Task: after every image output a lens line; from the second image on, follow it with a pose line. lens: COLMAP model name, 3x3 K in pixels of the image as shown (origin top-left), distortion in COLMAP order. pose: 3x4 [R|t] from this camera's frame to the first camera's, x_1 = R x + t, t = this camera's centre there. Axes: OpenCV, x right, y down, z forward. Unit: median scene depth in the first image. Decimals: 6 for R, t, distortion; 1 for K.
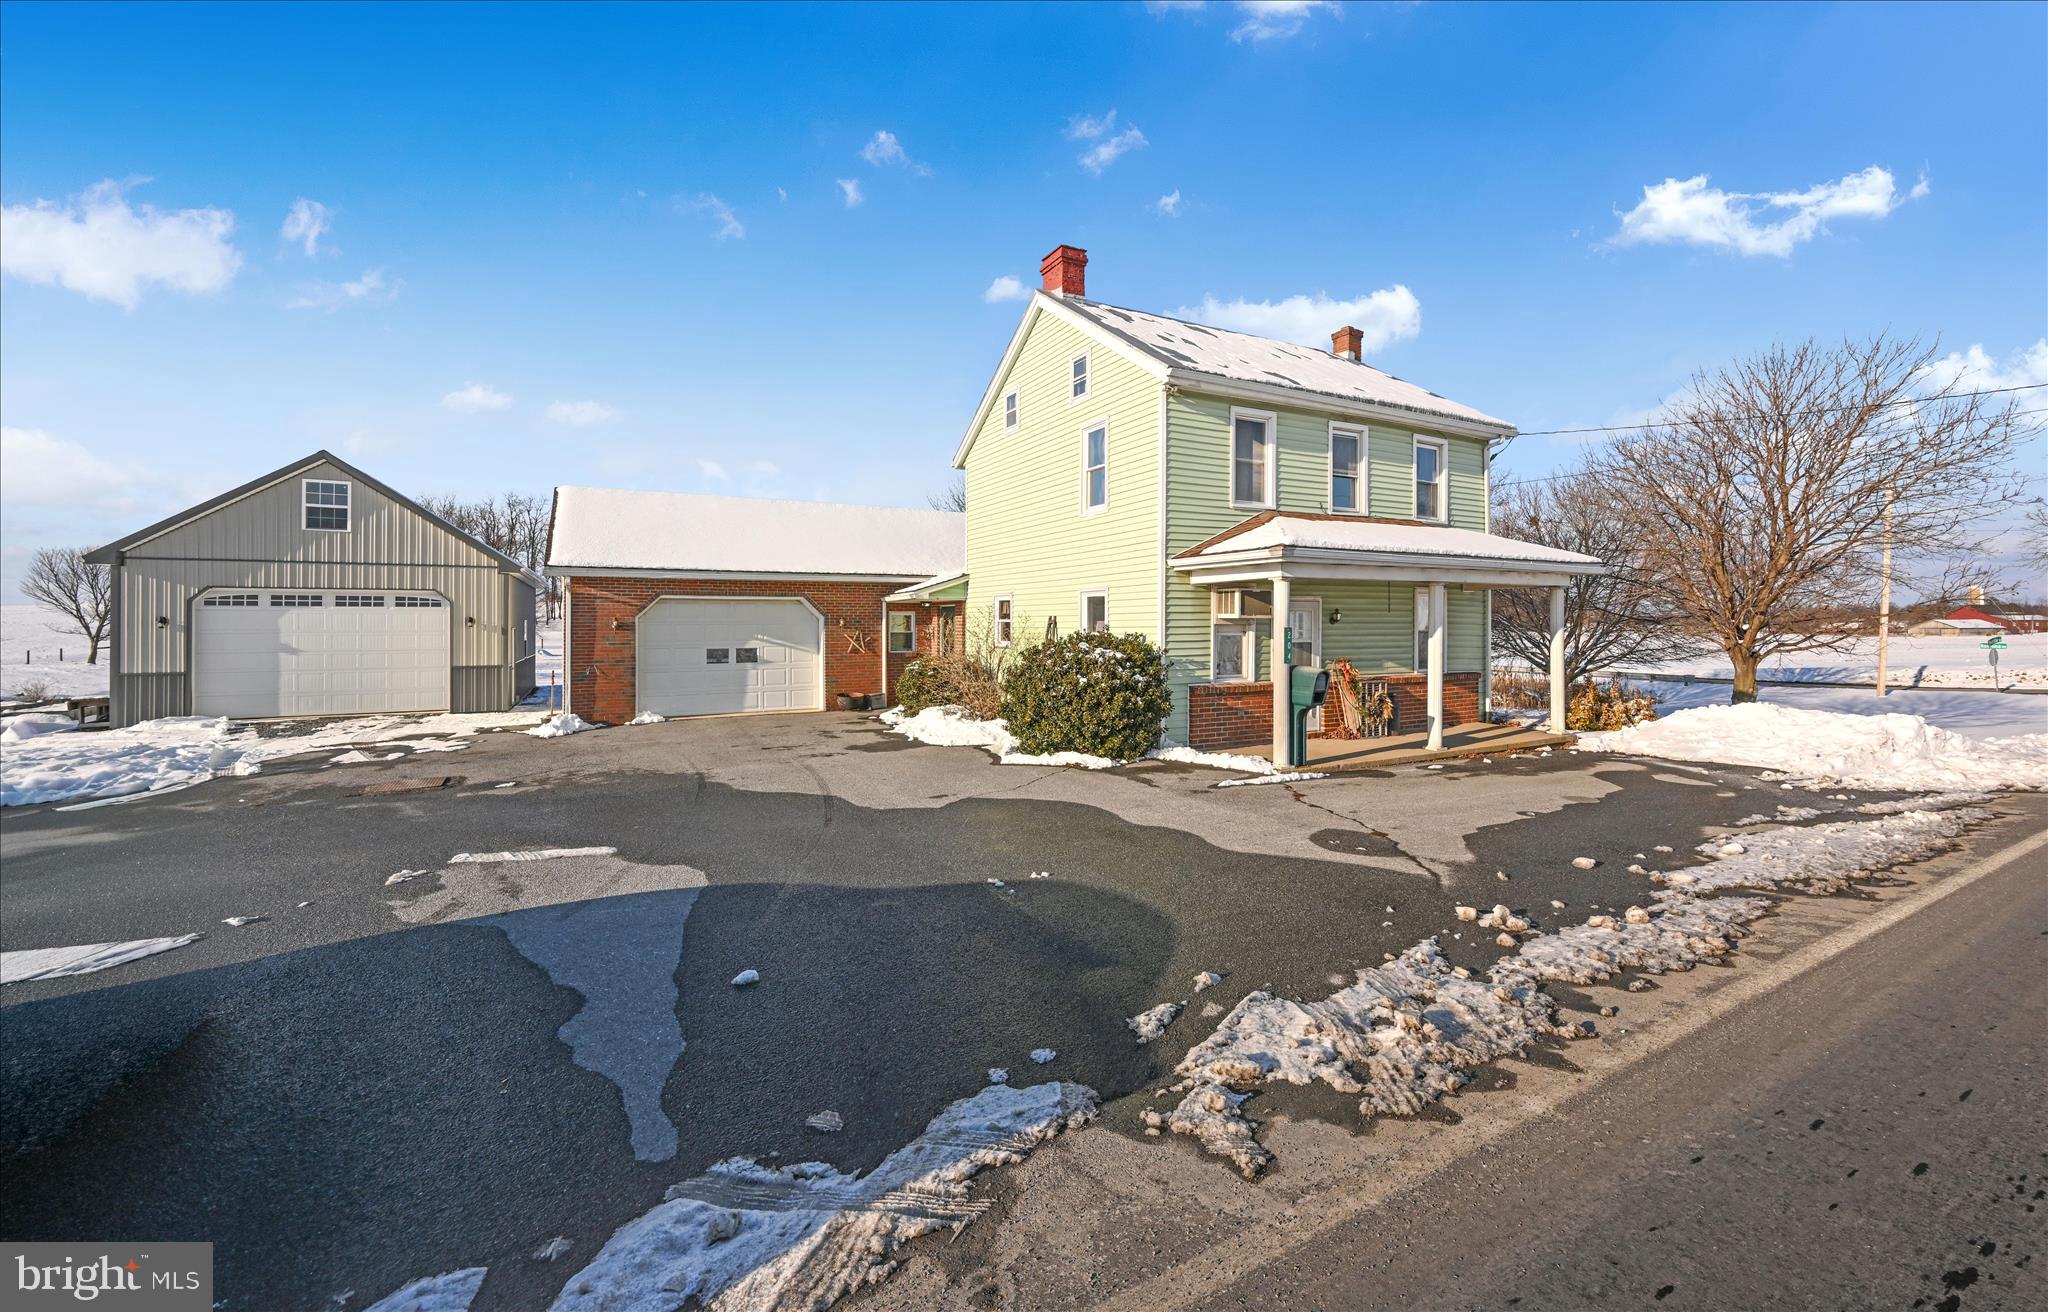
lens RADIAL K [[816.2, 0, 1030.4], [0, 816.2, 613.7], [0, 0, 1]] dist [-0.003786, -0.000656]
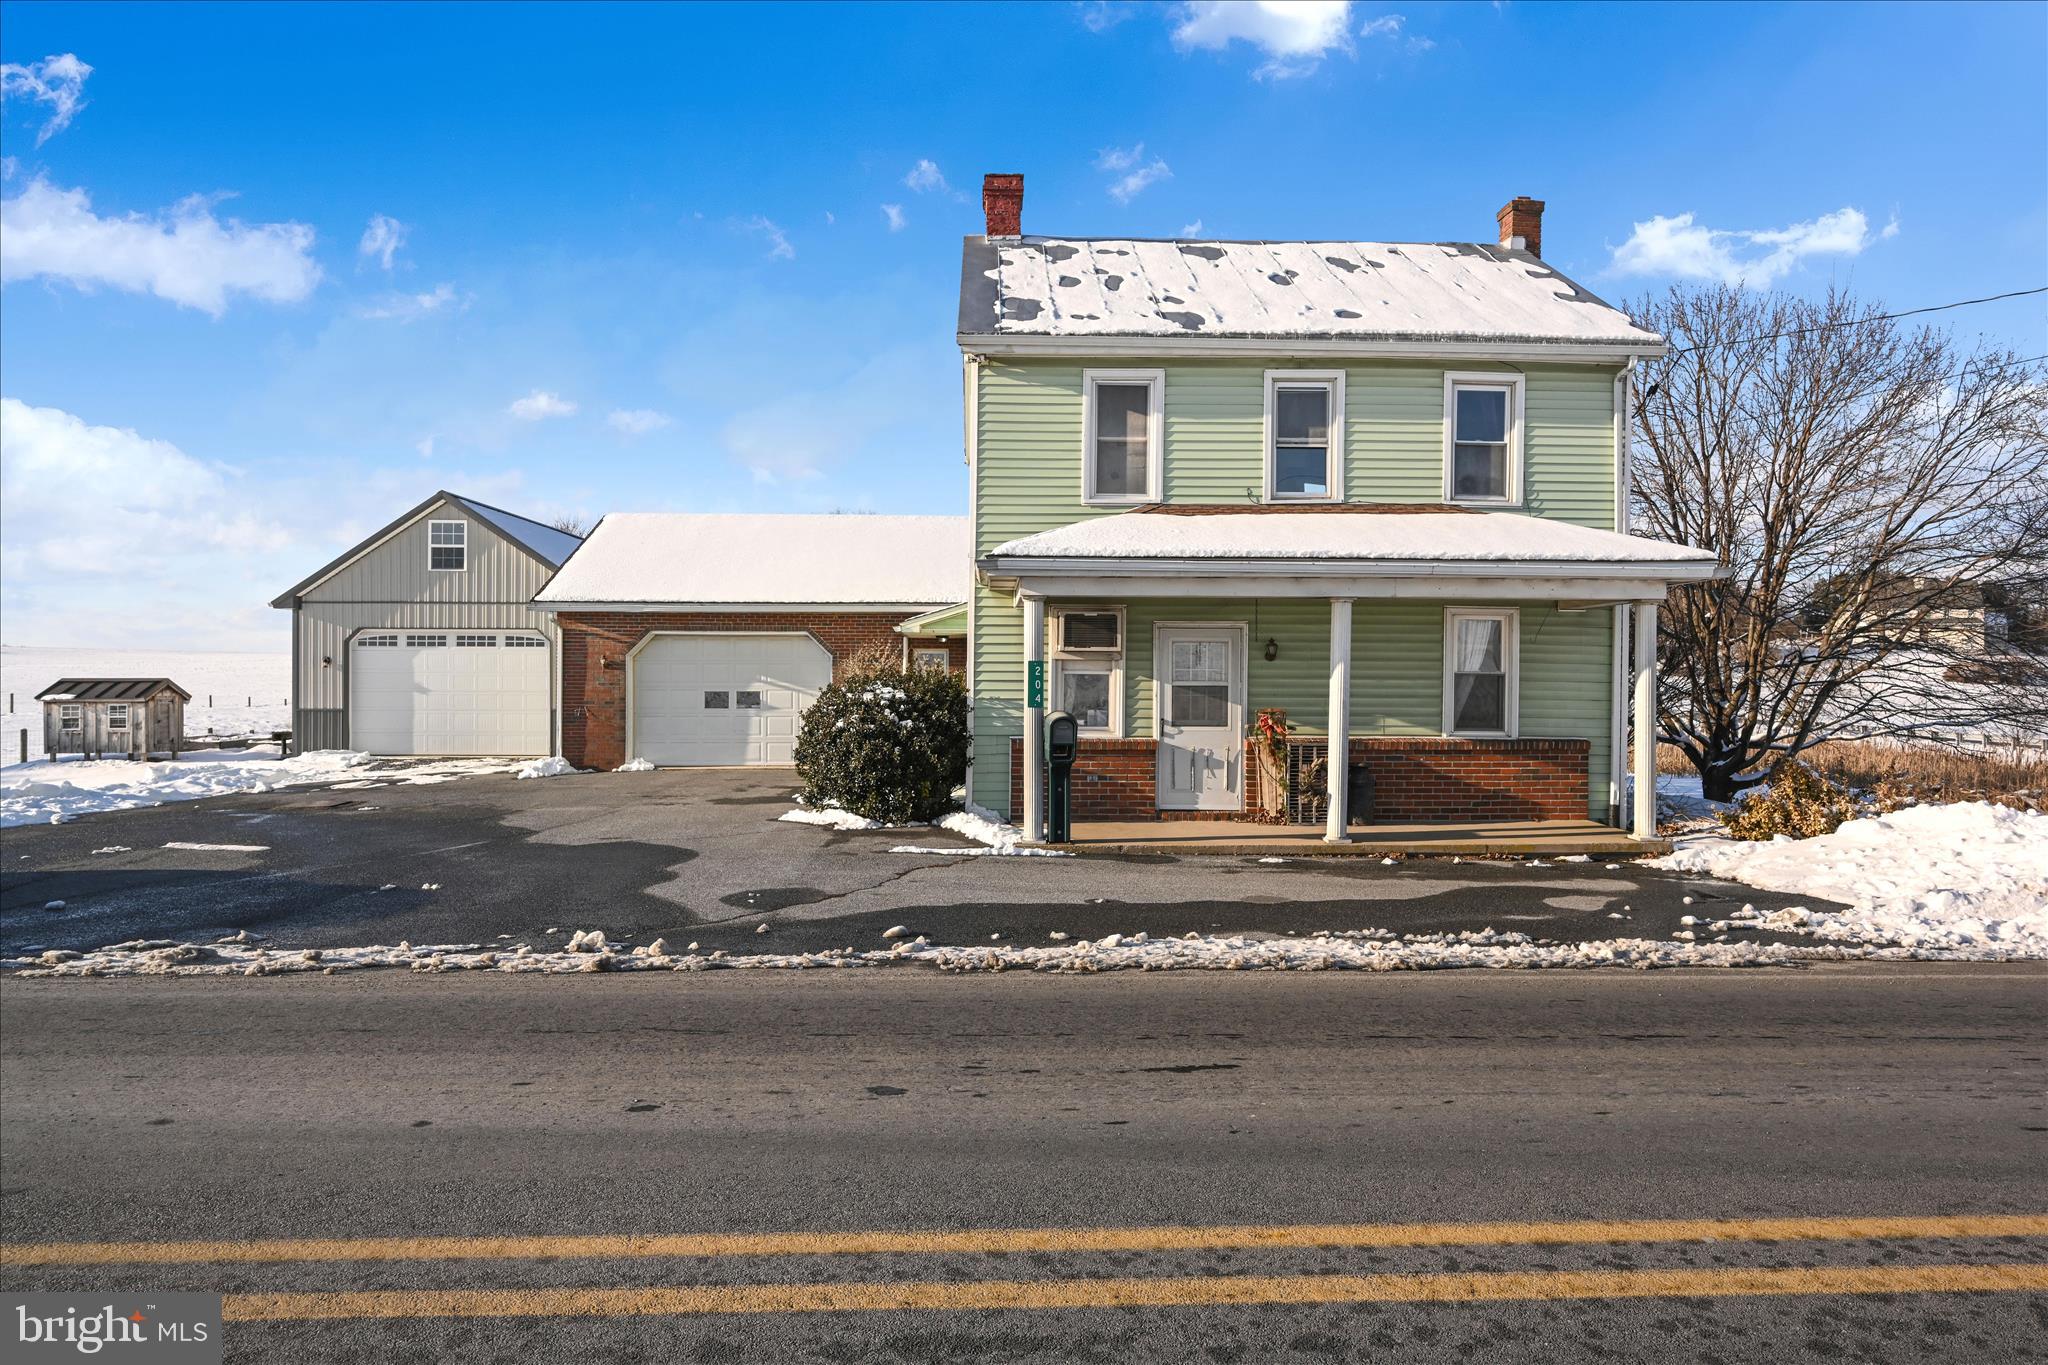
lens RADIAL K [[1204.0, 0, 1021.8], [0, 1204.0, 682.6], [0, 0, 1]] dist [-0.009052, -0.001296]
pose [[0.896757, 0.008207, -0.442448, 0.670762], [-0.000223, 0.999836, 0.018094, 0.013576], [0.442524, -0.016127, 0.896612, -0.023760]]
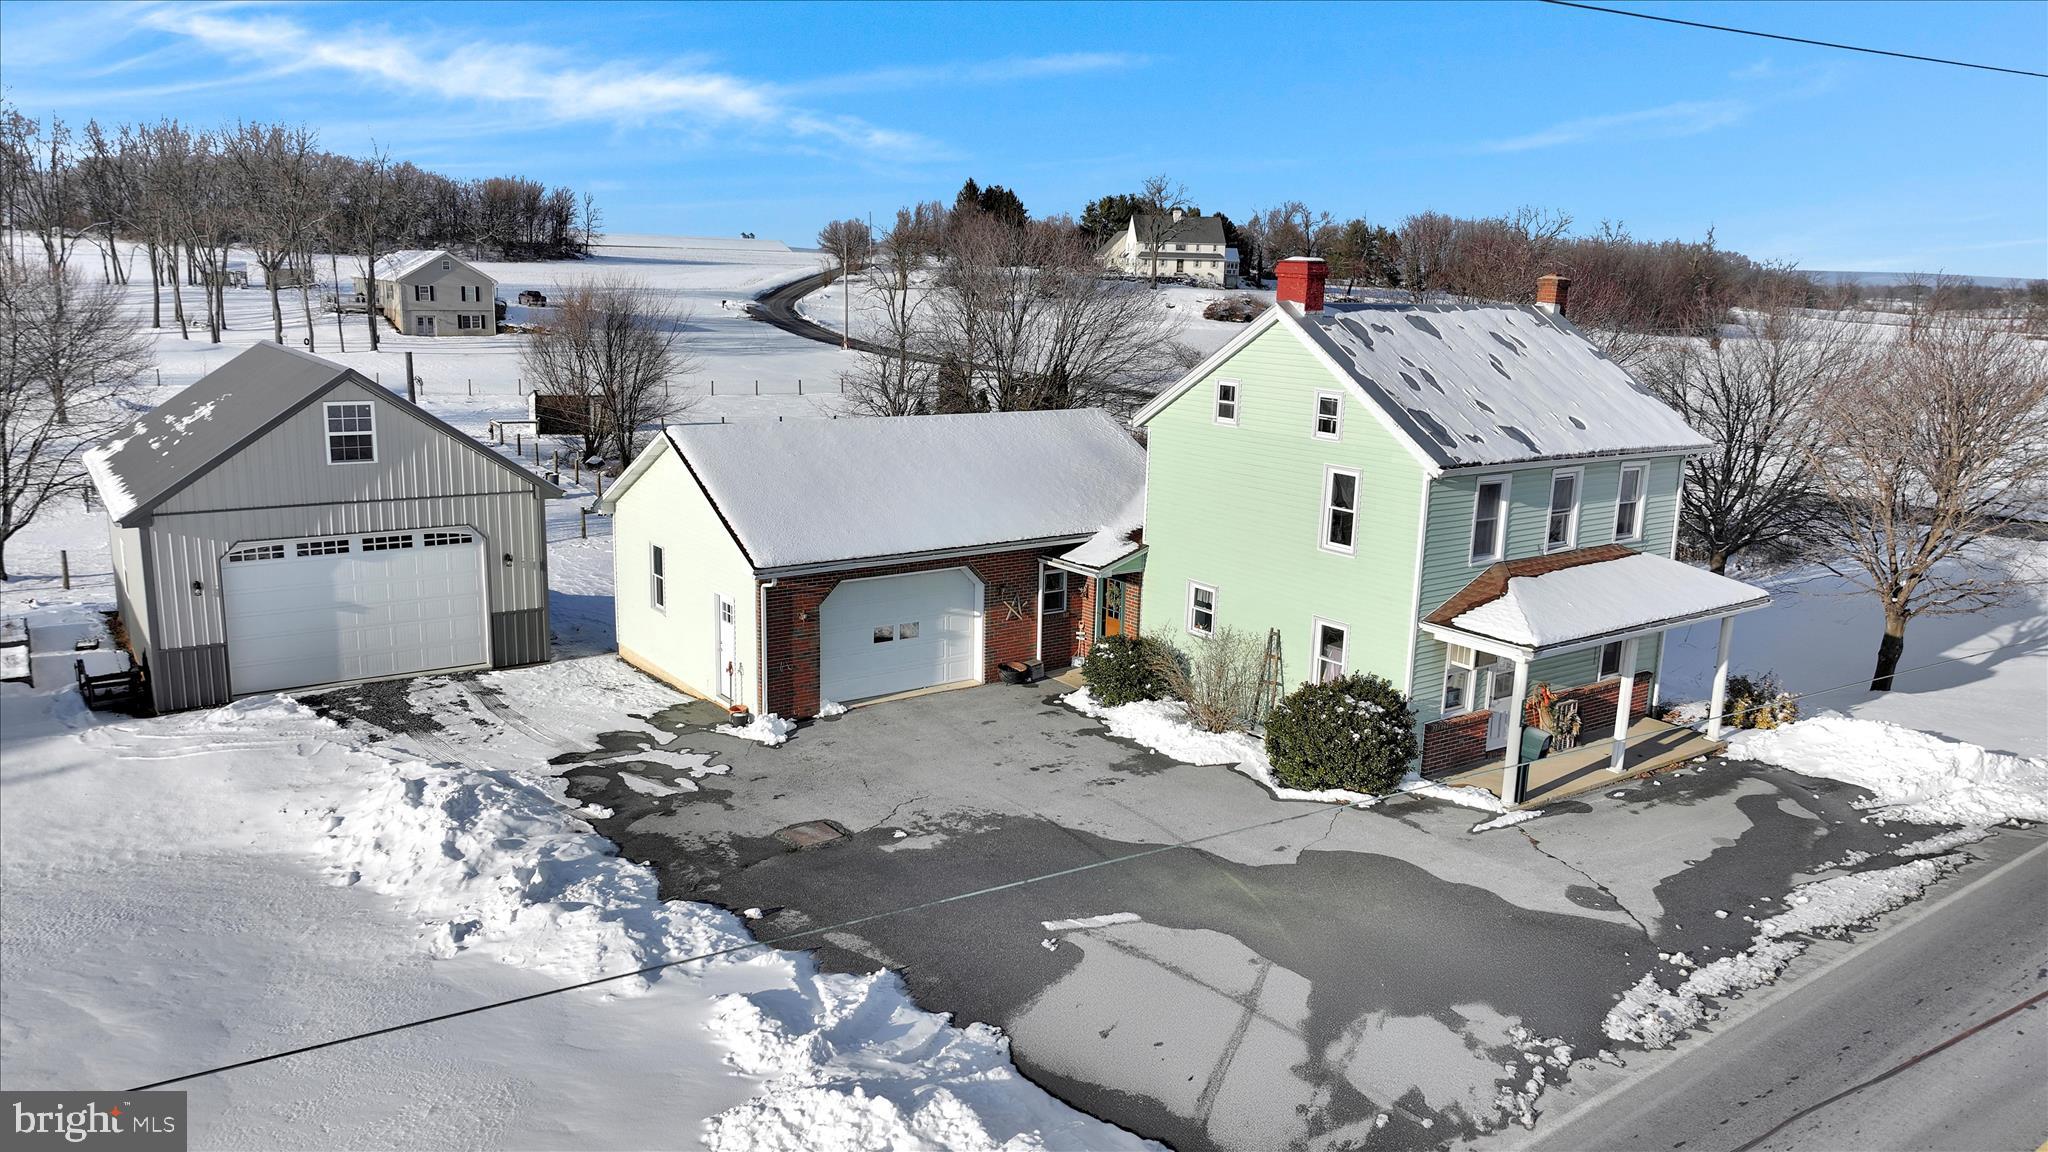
lens RADIAL K [[1448.2, 0, 1031.2], [0, 1448.2, 557.4], [0, 0, 1]] dist [-0.003334, 0.000904]
pose [[0.990796, 0.001314, 0.135358, -0.607527], [-0.029232, 0.978435, 0.204474, -0.519454], [-0.132170, -0.206549, 0.969468, -0.832604]]
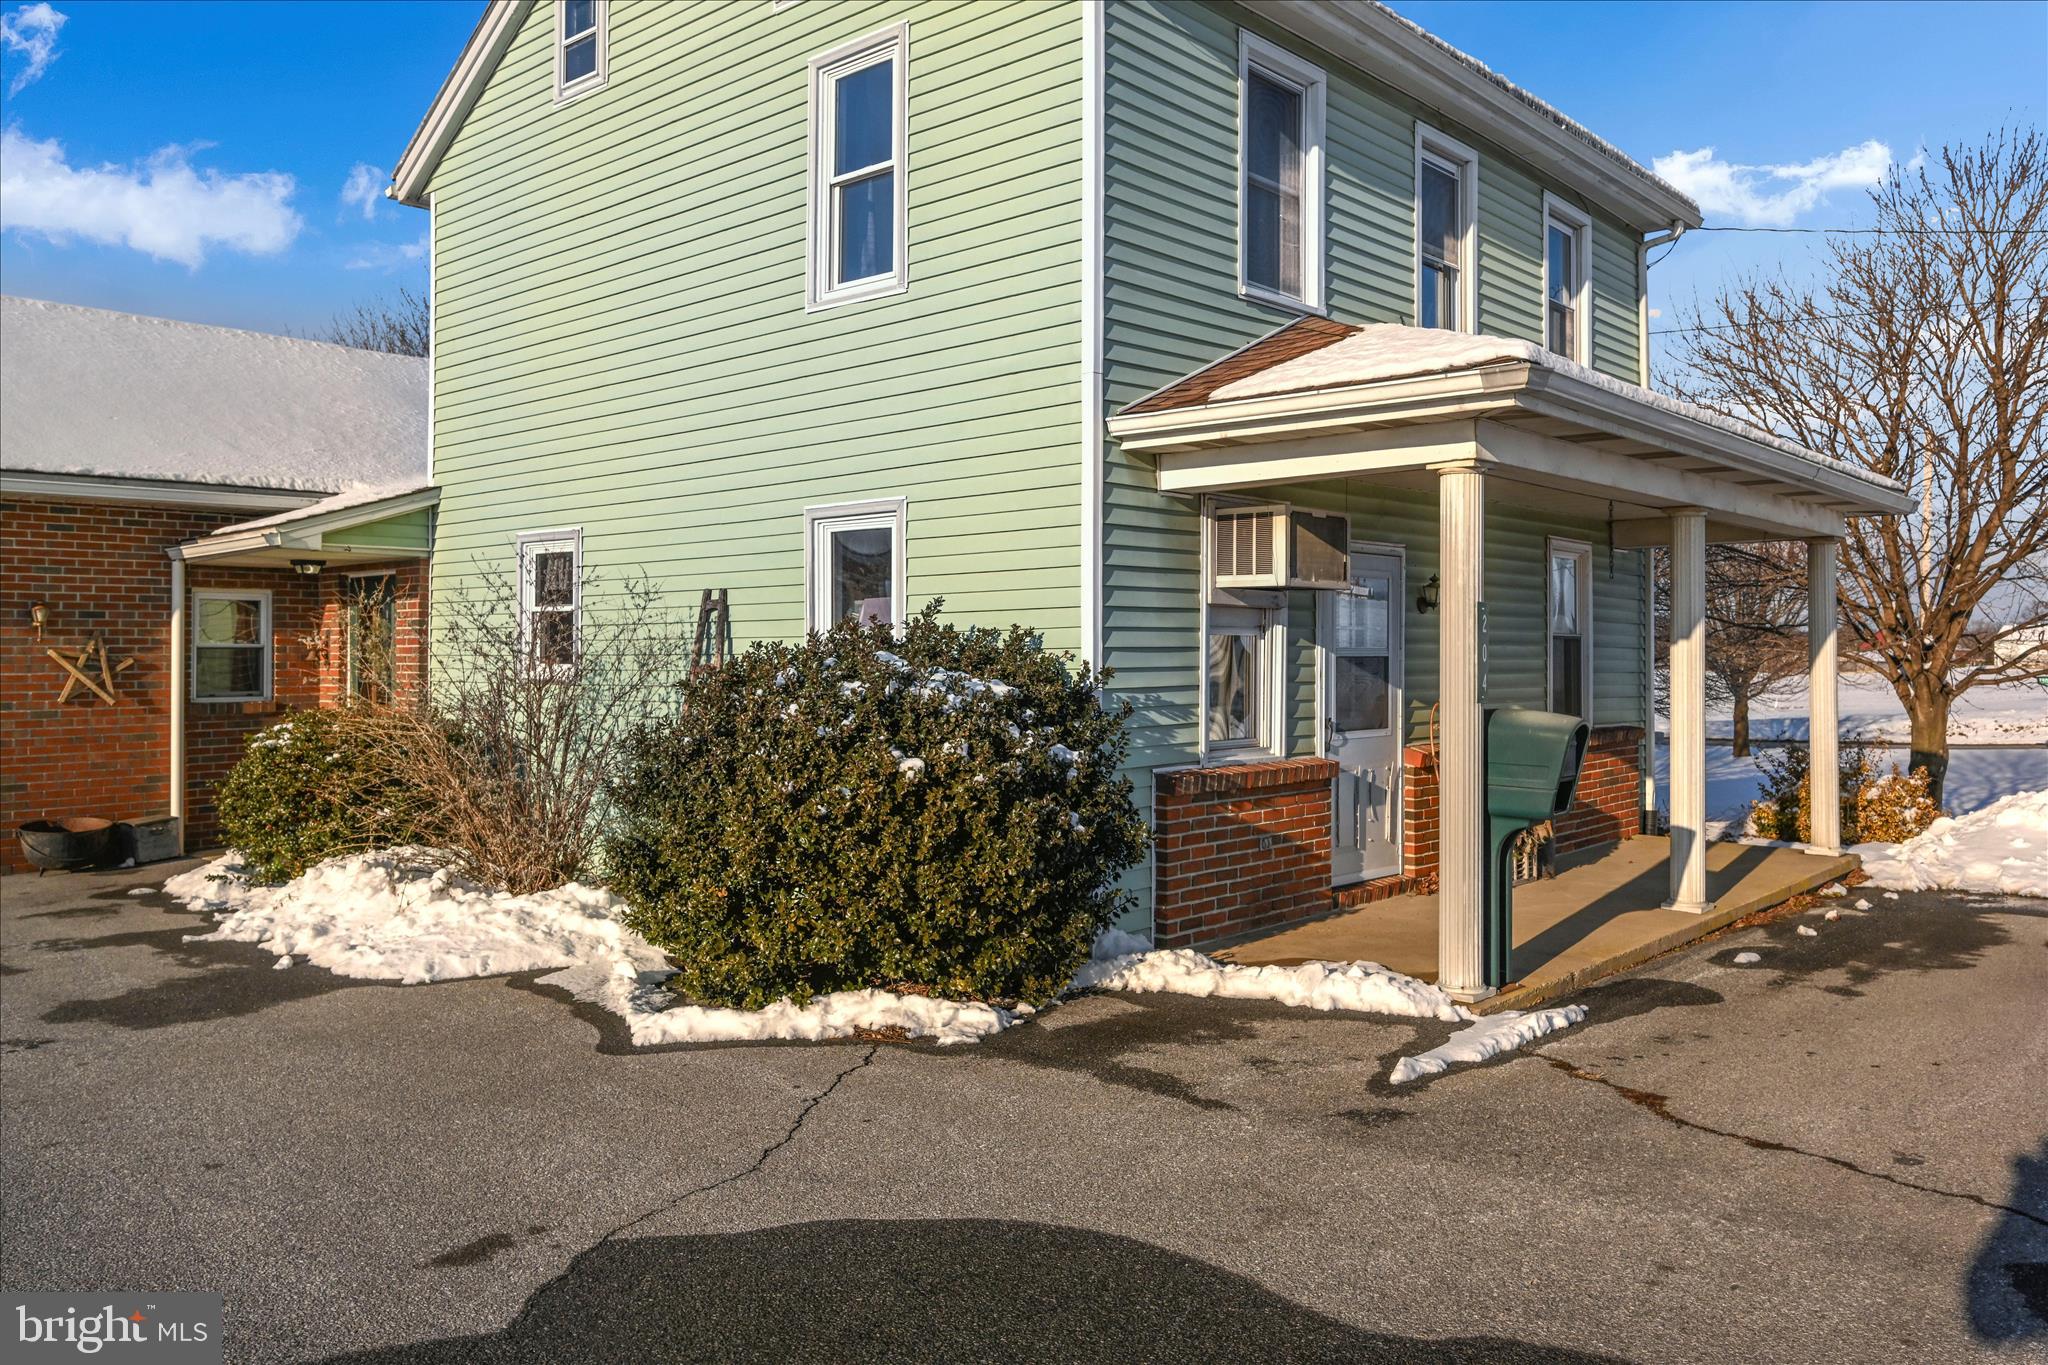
lens RADIAL K [[1506.7, 0, 1037.7], [0, 1506.7, 627.7], [0, 0, 1]] dist [-0.003513, -0.000477]
pose [[0.937786, 0.005762, 0.347165, -0.080852], [-0.003258, 0.999964, -0.007796, 0.027885], [-0.347198, 0.006180, 0.937772, 0.371071]]
